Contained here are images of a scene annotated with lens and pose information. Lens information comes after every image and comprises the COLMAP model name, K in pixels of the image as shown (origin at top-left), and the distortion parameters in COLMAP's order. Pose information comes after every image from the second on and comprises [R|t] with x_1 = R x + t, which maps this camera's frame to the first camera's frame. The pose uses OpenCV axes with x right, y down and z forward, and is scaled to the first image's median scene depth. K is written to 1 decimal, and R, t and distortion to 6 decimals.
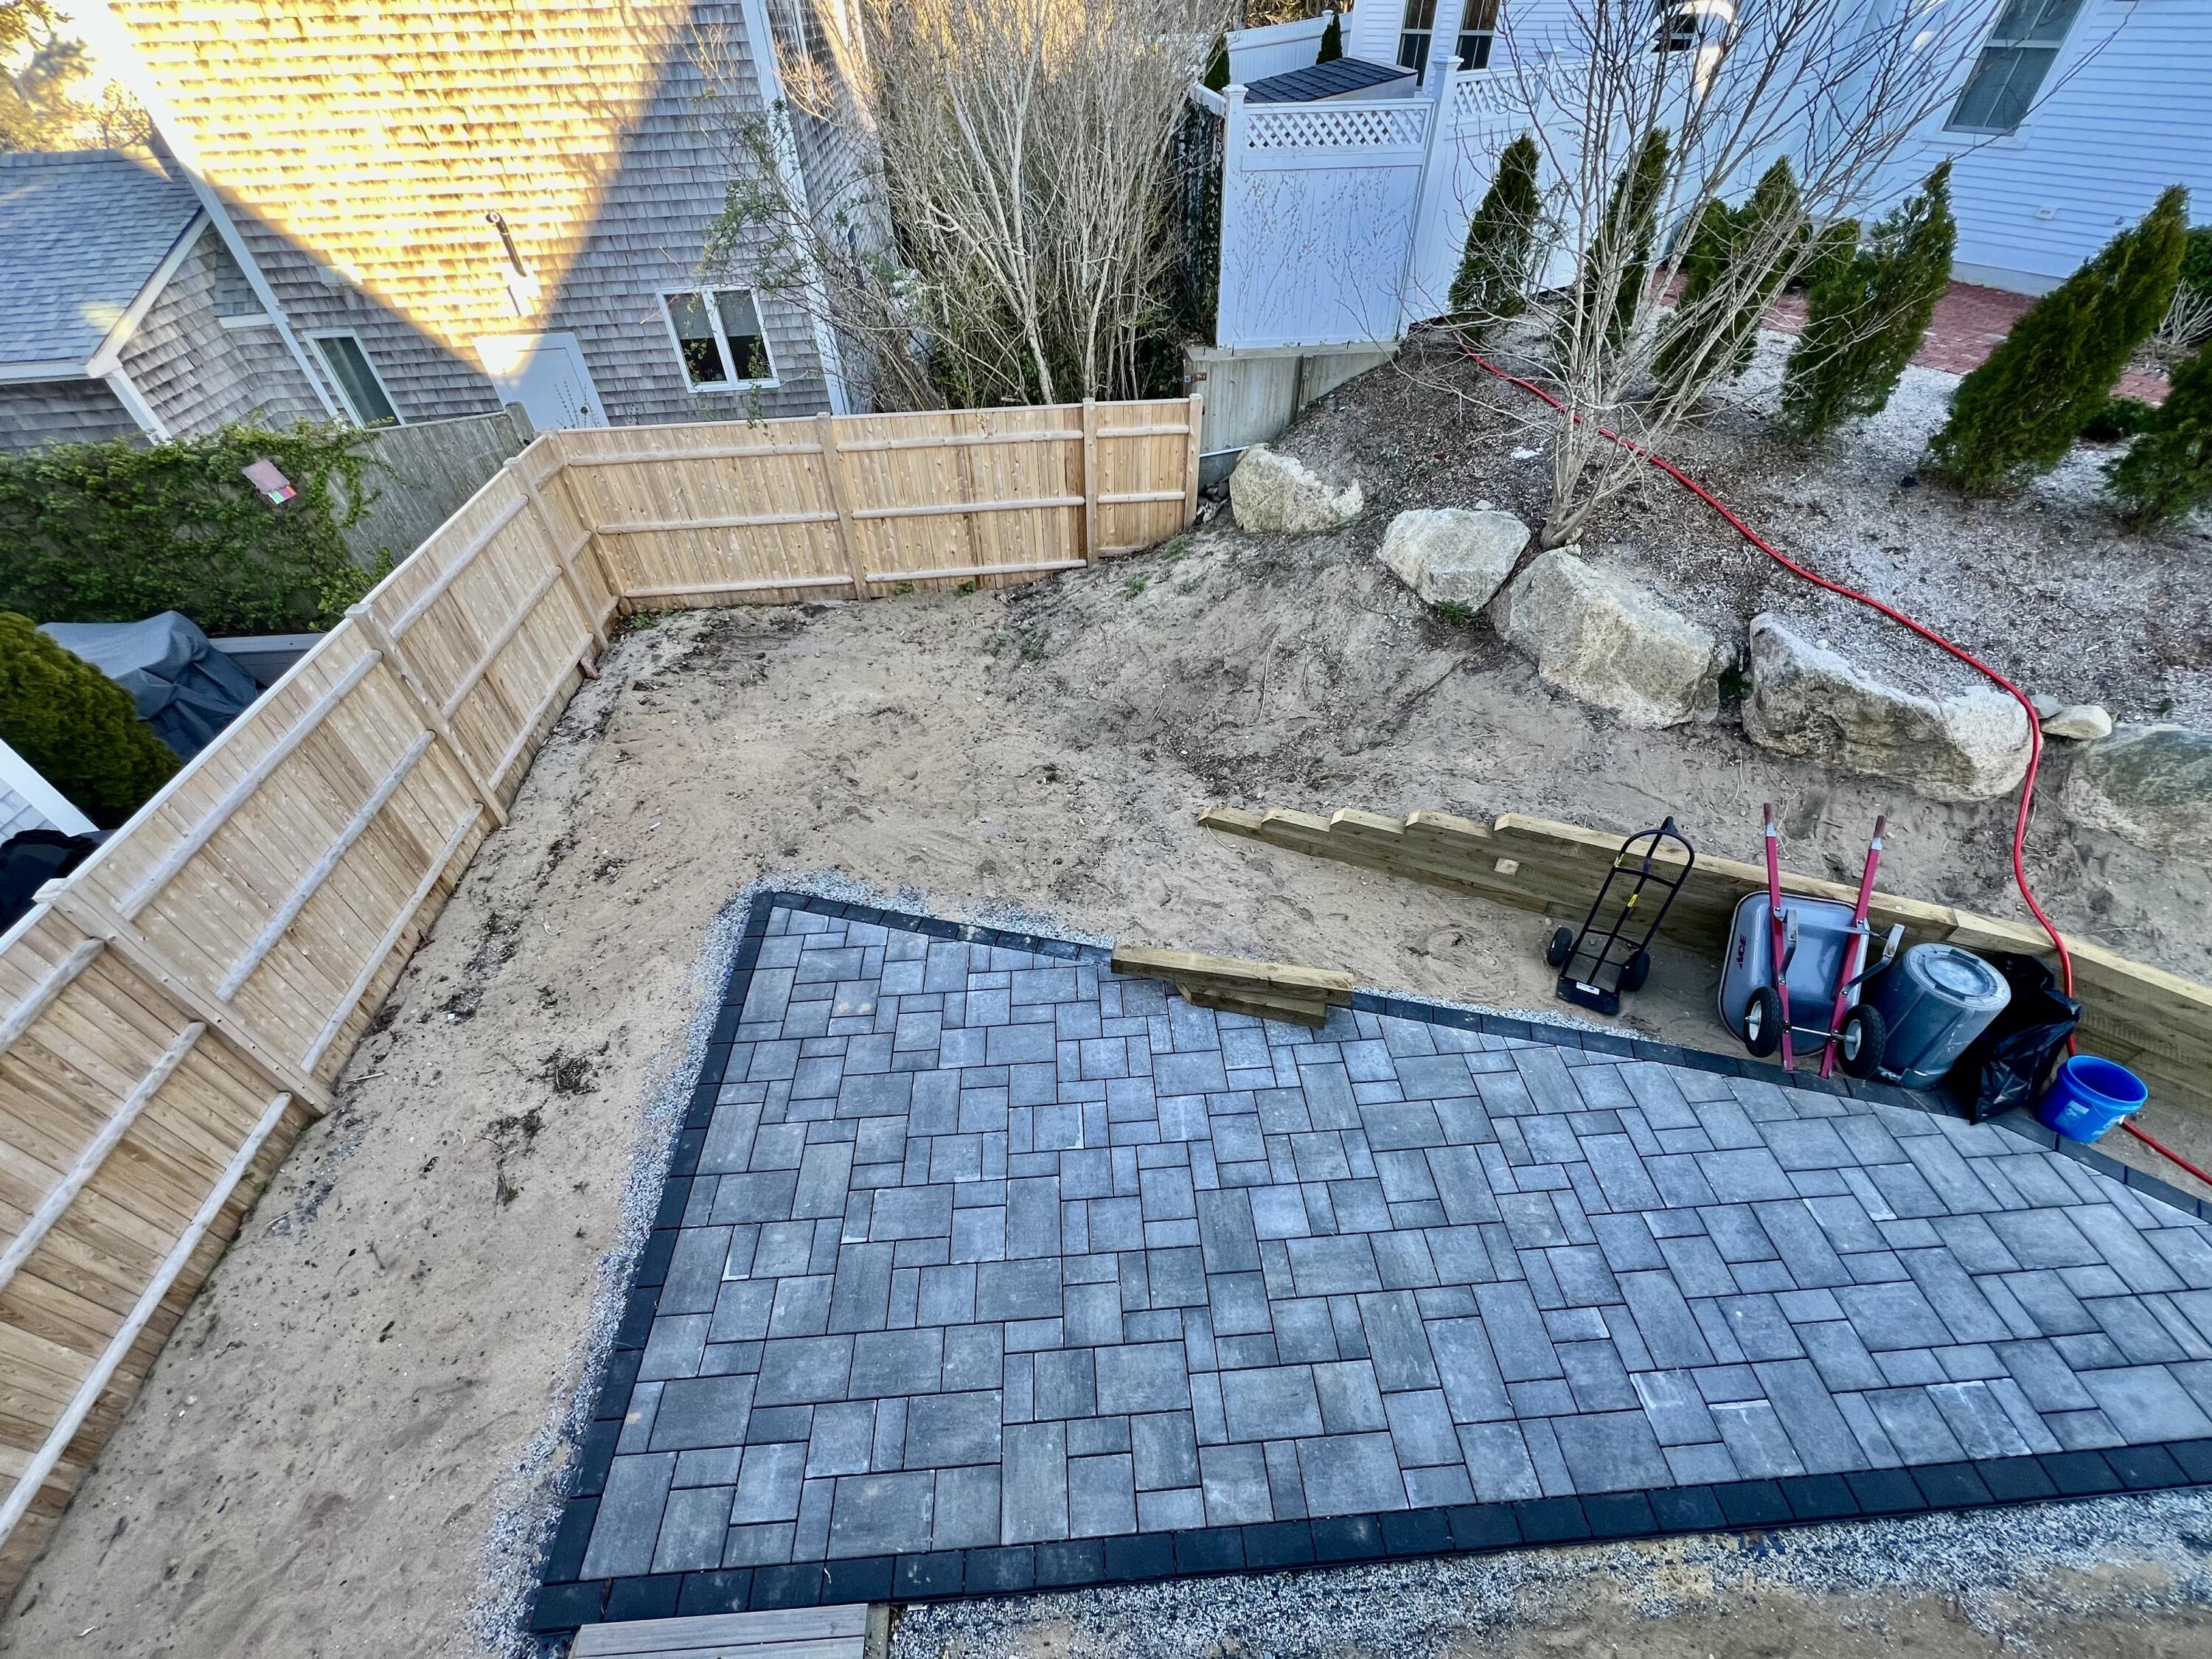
lens RADIAL K [[887.4, 0, 1111.4], [0, 887.4, 829.1], [0, 0, 1]] dist [-0.000967, 0.000010]
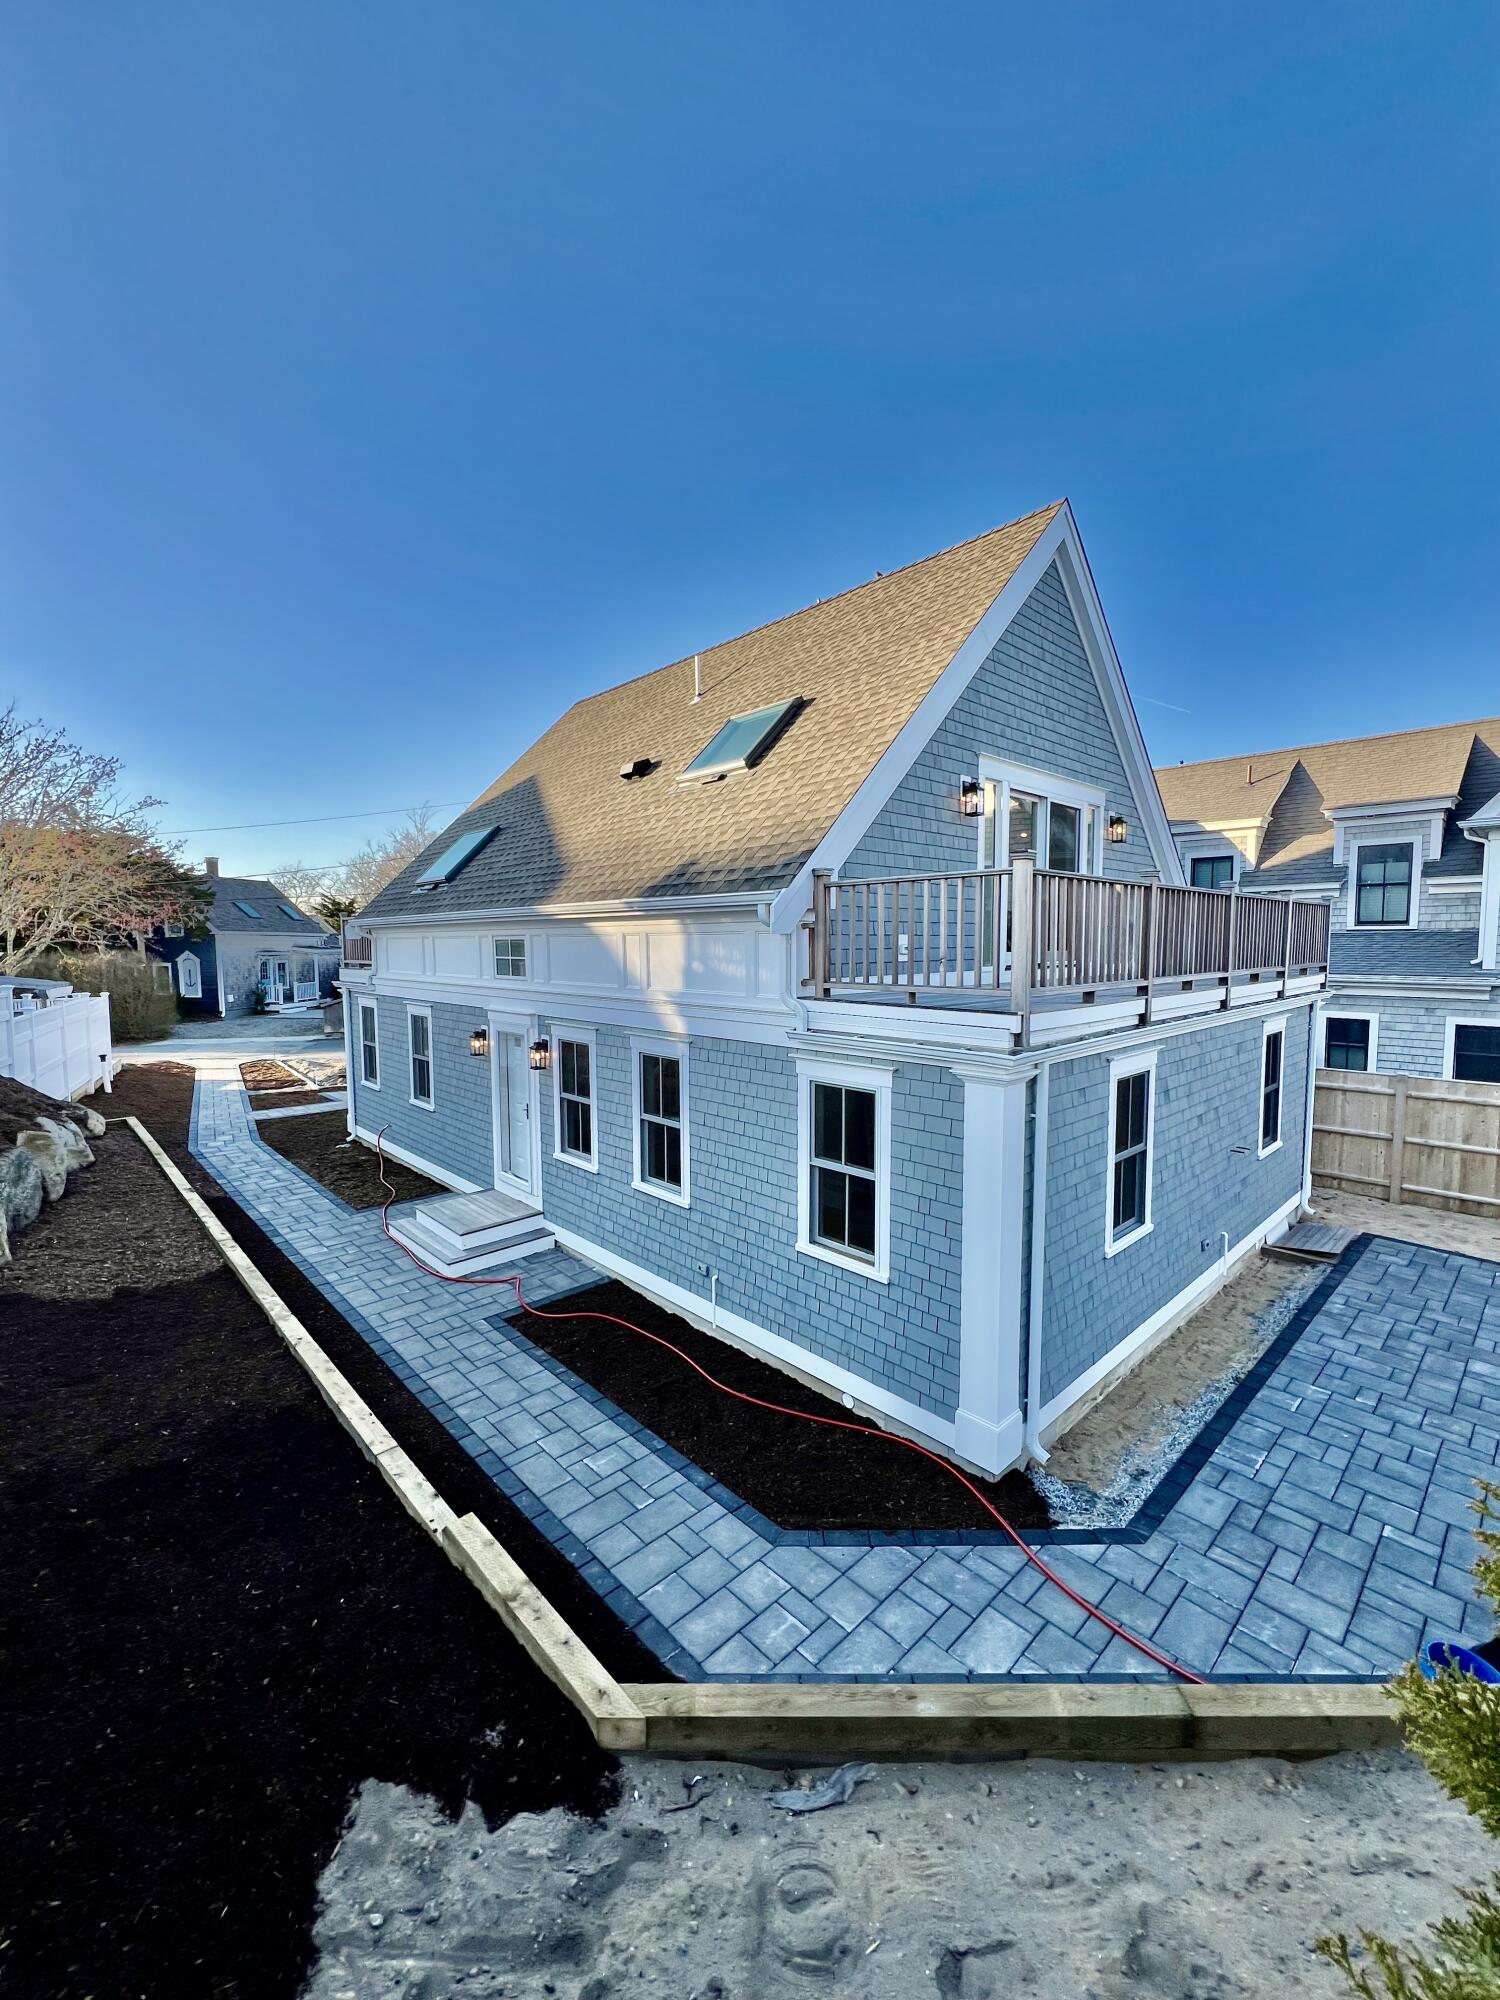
lens RADIAL K [[802.3, 0, 751.9], [0, 802.3, 995.8], [0, 0, 1]] dist [-0.000967, 0.000010]
pose [[-0.768286, 0.070793, -0.636180, 2.435481], [-0.419038, 0.695681, 0.583468, -0.401046], [0.483884, 0.714854, -0.504817, 0.662539]]
